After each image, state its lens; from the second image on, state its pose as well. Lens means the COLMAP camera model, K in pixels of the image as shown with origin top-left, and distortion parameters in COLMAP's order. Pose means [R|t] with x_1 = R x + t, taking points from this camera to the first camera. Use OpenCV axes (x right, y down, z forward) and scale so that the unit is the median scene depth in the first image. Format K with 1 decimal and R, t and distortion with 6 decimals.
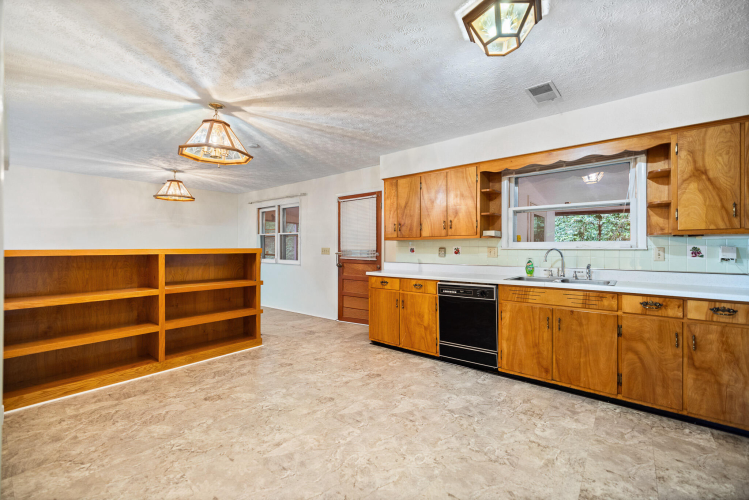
lens RADIAL K [[316.1, 0, 374.4], [0, 316.1, 249.1], [0, 0, 1]] dist [0.001167, -0.000985]
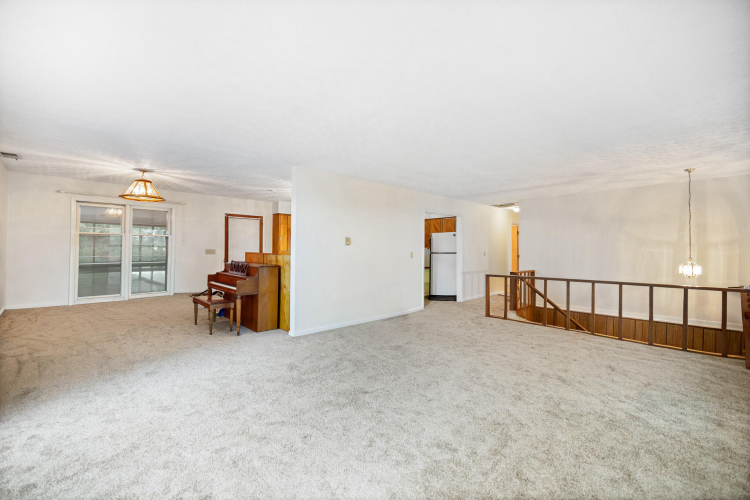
lens RADIAL K [[316.5, 0, 376.4], [0, 316.5, 248.2], [0, 0, 1]] dist [0.001167, -0.000985]
pose [[0.112244, 0.003783, 0.993674, -2.873946], [-0.004752, 0.999983, -0.003270, -0.012953], [-0.993669, -0.004355, 0.112260, 0.322498]]
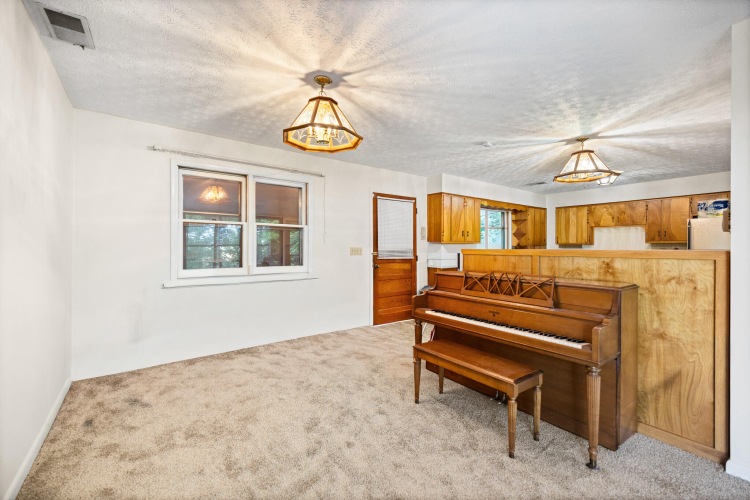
lens RADIAL K [[316.5, 0, 372.3], [0, 316.5, 249.7], [0, 0, 1]] dist [0.001167, -0.000985]
pose [[0.239702, -0.008967, 0.970805, -2.004849], [0.002591, 0.999960, 0.008596, -0.008768], [-0.970843, 0.000455, 0.239716, 1.543937]]
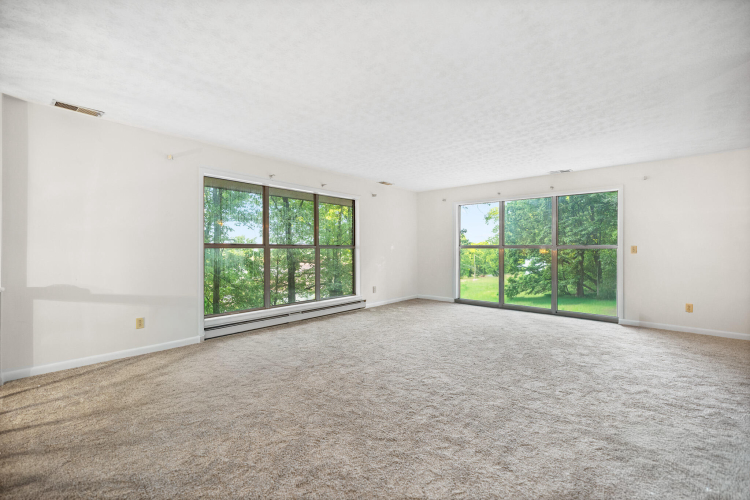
lens RADIAL K [[316.5, 0, 373.7], [0, 316.5, 248.6], [0, 0, 1]] dist [0.001167, -0.000985]
pose [[-0.046100, -0.002019, -0.998935, -0.440107], [-0.004709, 0.999987, -0.001804, 0.018172], [0.998926, 0.004621, -0.046109, 0.081499]]
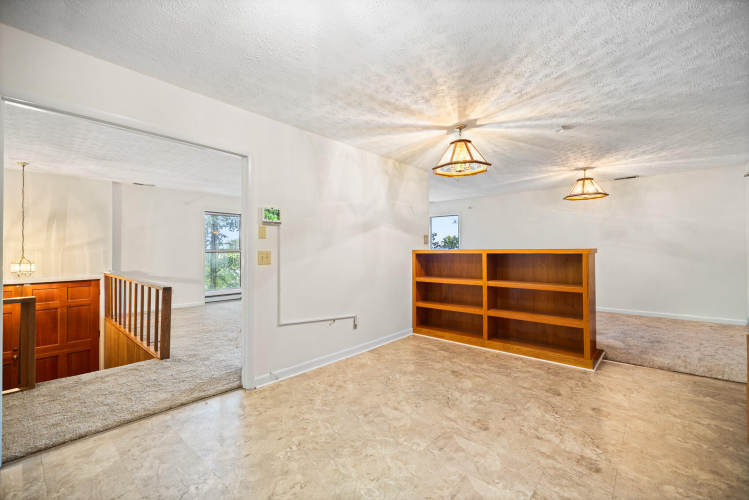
lens RADIAL K [[316.1, 0, 371.4], [0, 316.1, 247.3], [0, 0, 1]] dist [0.001167, -0.000985]
pose [[-0.044573, -0.011177, -0.998944, 0.698060], [0.001852, 0.999935, -0.011271, 0.006882], [0.999004, -0.002353, -0.044549, 0.726685]]
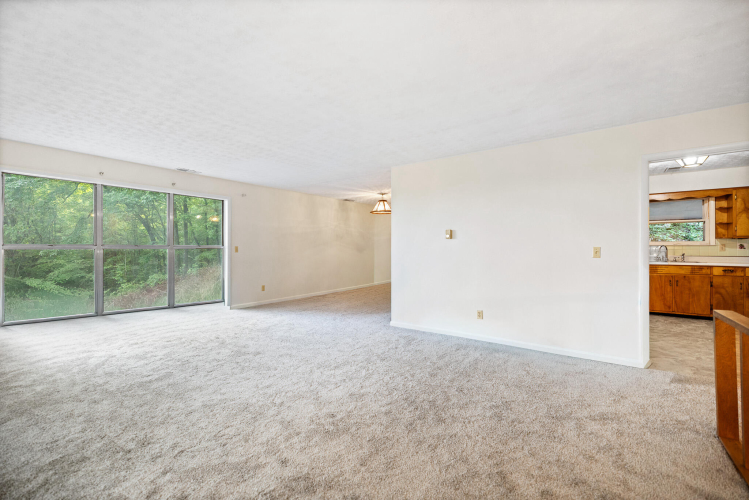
lens RADIAL K [[316.1, 0, 371.9], [0, 316.1, 247.7], [0, 0, 1]] dist [0.001167, -0.000985]
pose [[0.998059, -0.004295, 0.062129, -1.456221], [0.004473, 0.999986, -0.002726, 0.011432], [-0.062116, 0.002998, 0.998064, -0.866373]]
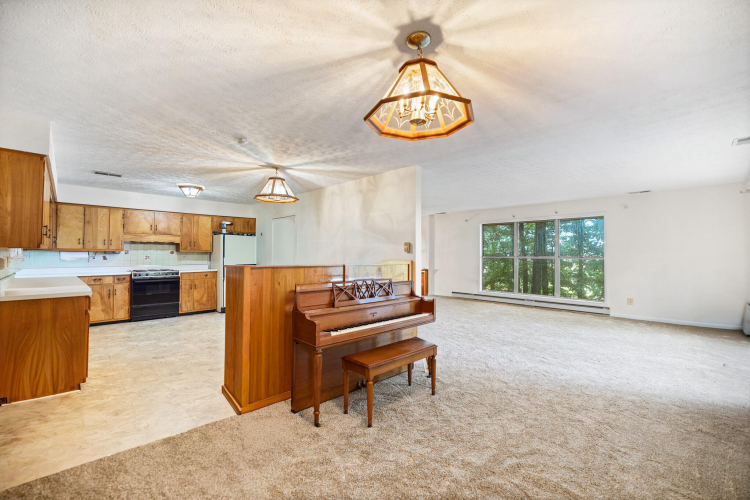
lens RADIAL K [[316.5, 0, 375.8], [0, 316.5, 249.5], [0, 0, 1]] dist [0.001167, -0.000985]
pose [[-0.994180, -0.003634, 0.107666, -1.173333], [-0.004618, 0.999950, -0.008885, -0.034815], [-0.107628, -0.009330, -0.994147, 2.529860]]
